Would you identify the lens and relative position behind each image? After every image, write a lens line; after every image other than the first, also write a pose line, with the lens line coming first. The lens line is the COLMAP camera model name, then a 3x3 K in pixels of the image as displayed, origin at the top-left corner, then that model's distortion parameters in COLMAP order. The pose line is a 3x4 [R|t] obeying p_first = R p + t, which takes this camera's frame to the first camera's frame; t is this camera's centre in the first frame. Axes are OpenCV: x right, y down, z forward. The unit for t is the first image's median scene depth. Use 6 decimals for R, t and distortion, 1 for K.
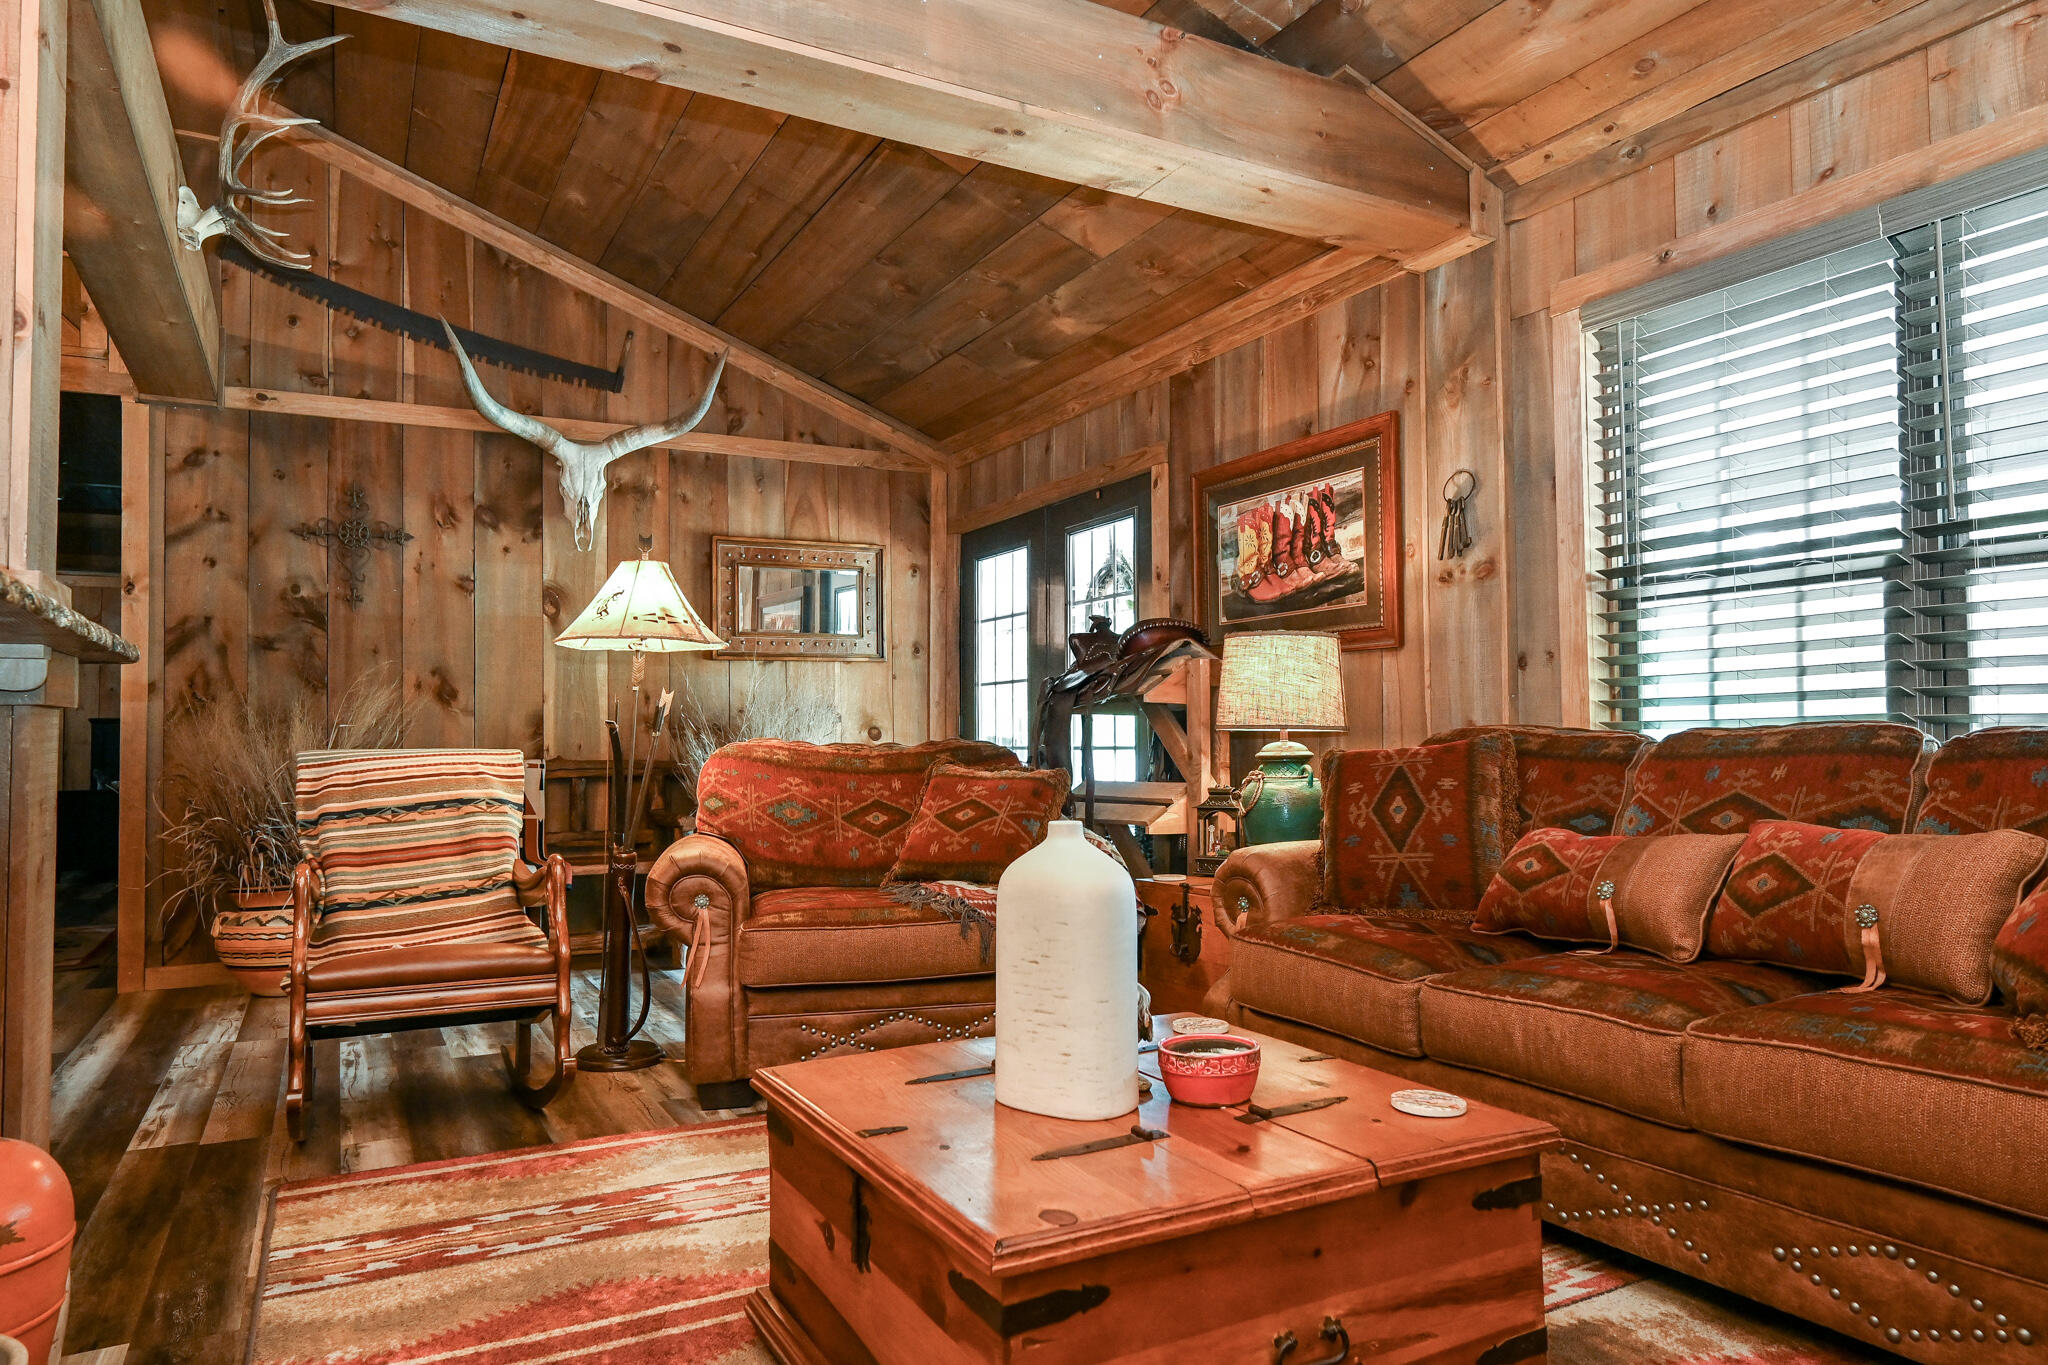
lens RADIAL K [[1278.3, 0, 1024.0], [0, 1278.3, 682.5], [0, 0, 1]] dist [0.001415, 0.001442]
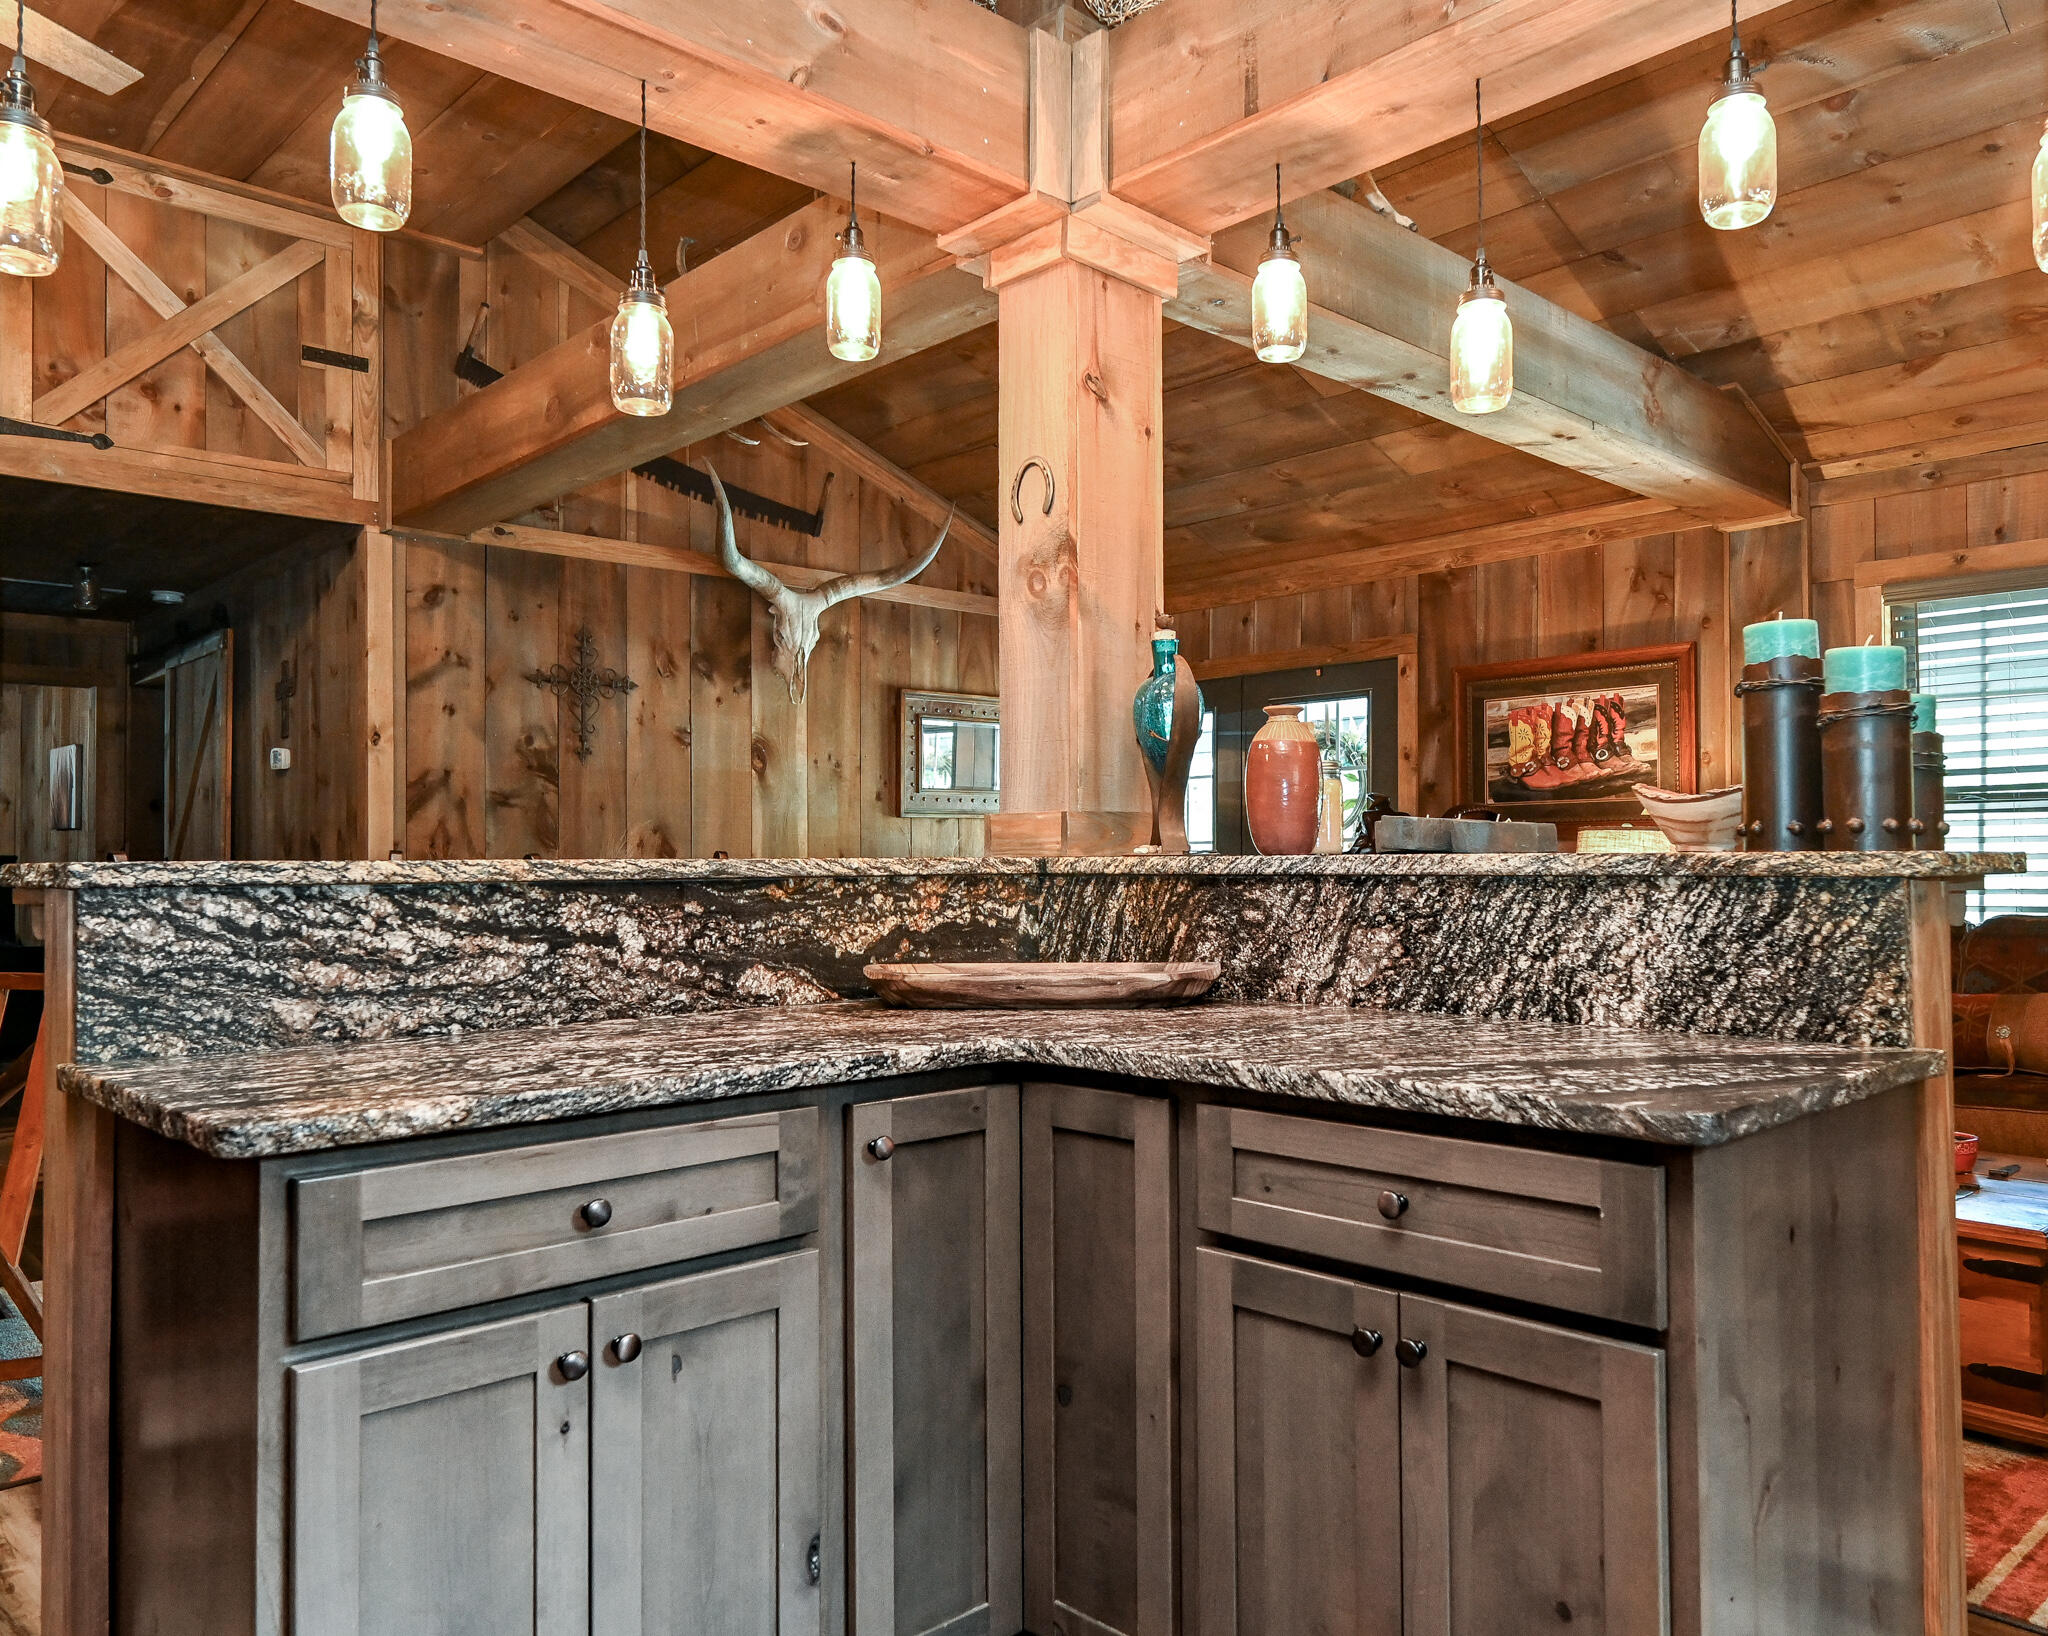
lens RADIAL K [[1517.8, 0, 1111.4], [0, 1517.8, 822.0], [0, 0, 1]] dist [0.001159, 0.001536]
pose [[0.961467, 0.015201, 0.274501, -0.483681], [-0.019308, 0.999738, 0.012265, -0.037245], [-0.274243, -0.017092, 0.961509, -0.178176]]
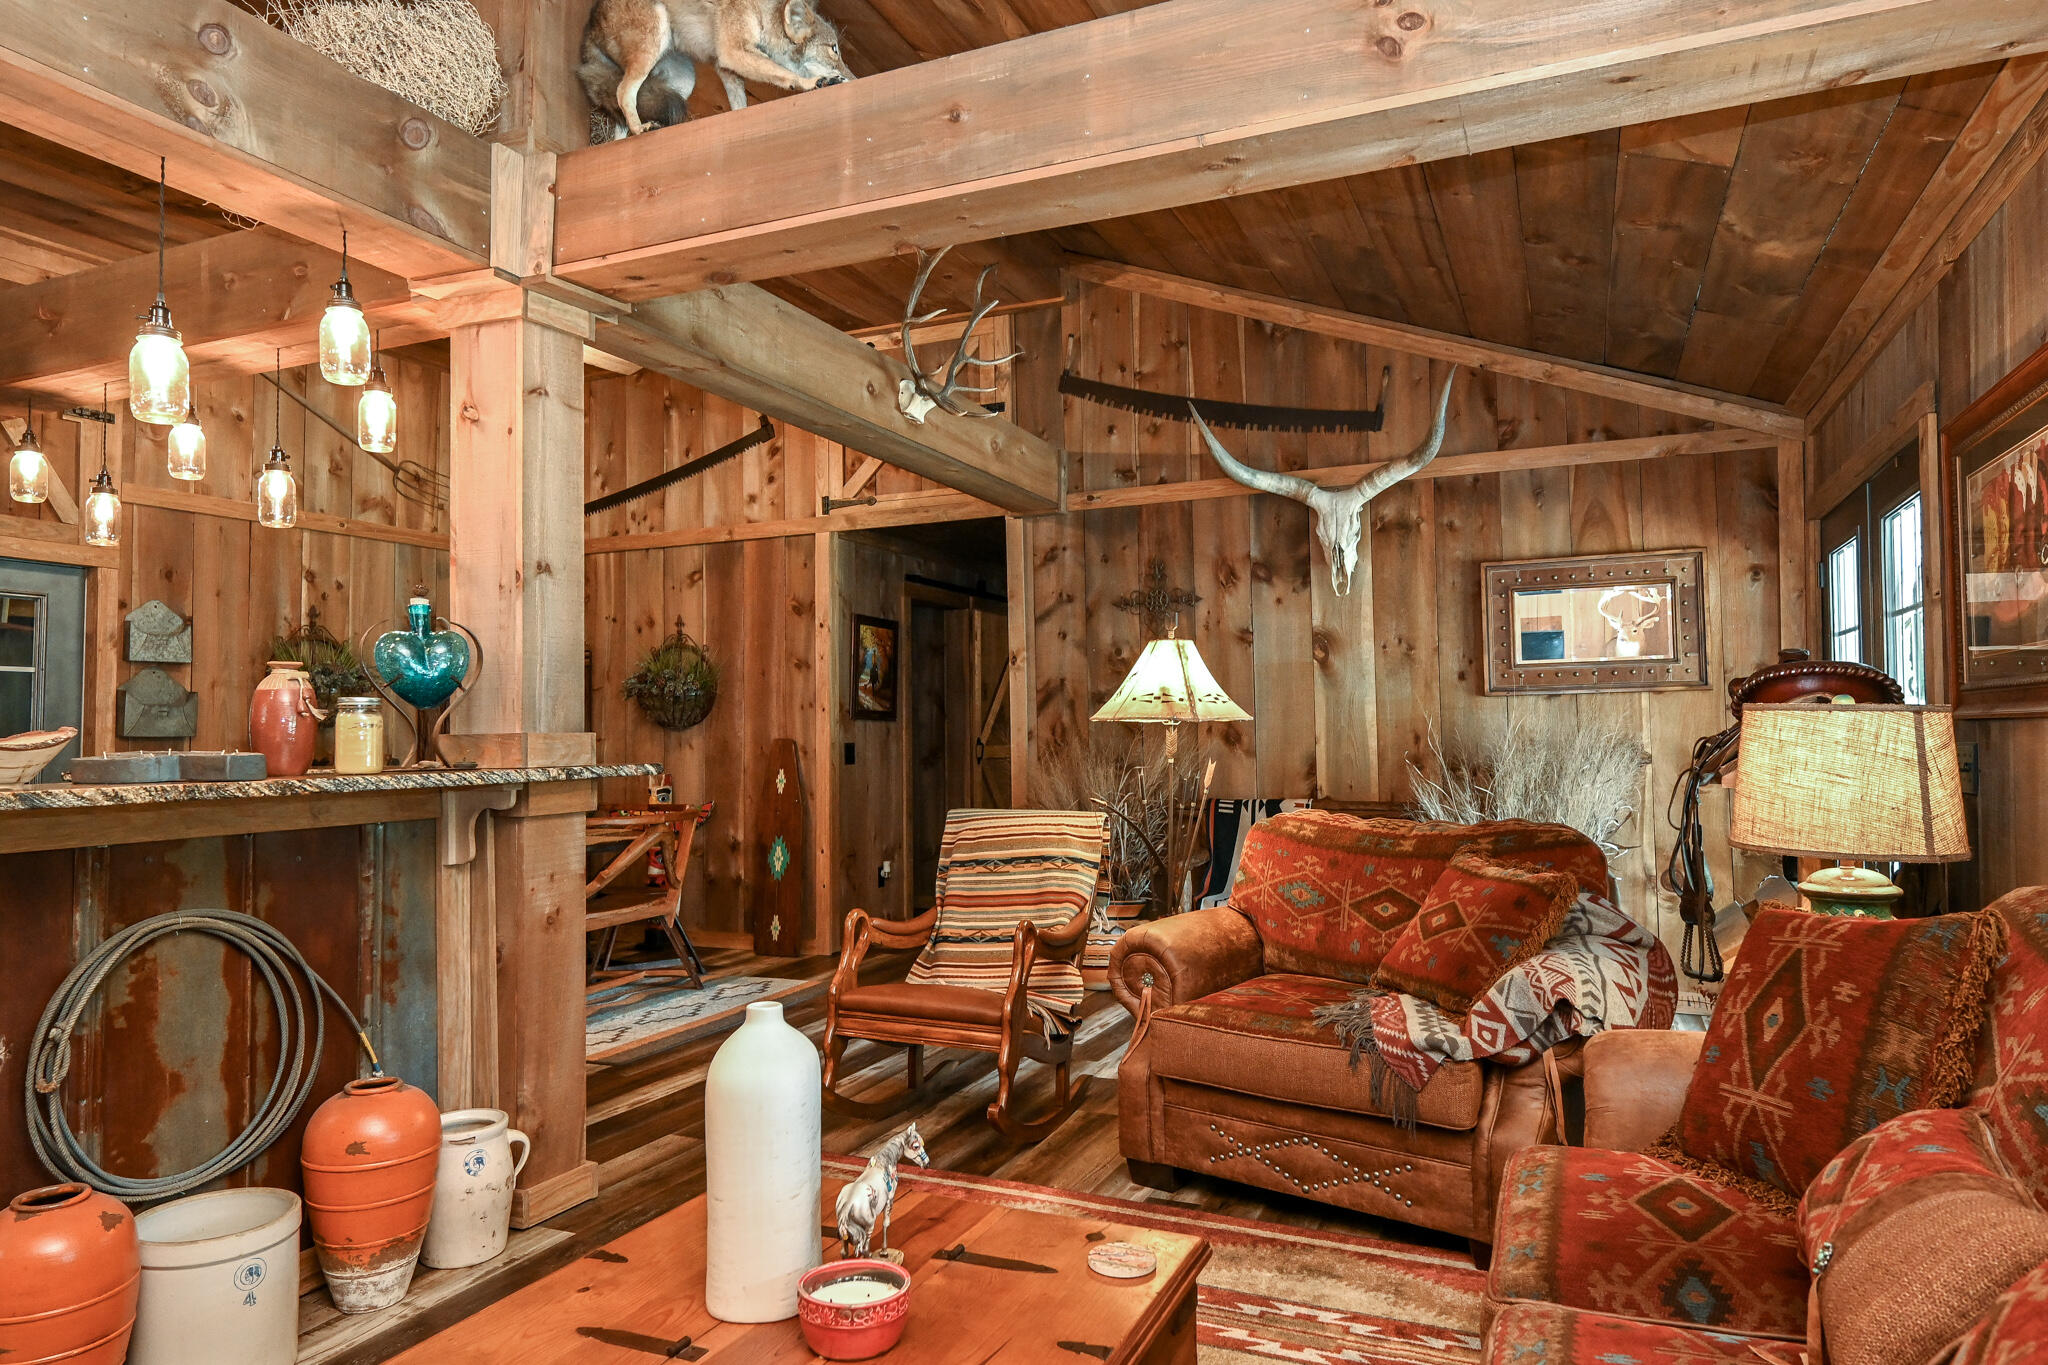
lens RADIAL K [[1266.6, 0, 1024.0], [0, 1266.6, 682.5], [0, 0, 1]] dist [-0.001737, 0.001925]
pose [[0.611713, -0.027283, -0.790609, 0.334456], [0.040578, 0.999172, -0.003084, -0.045976], [0.790038, -0.030195, 0.612313, 0.203431]]
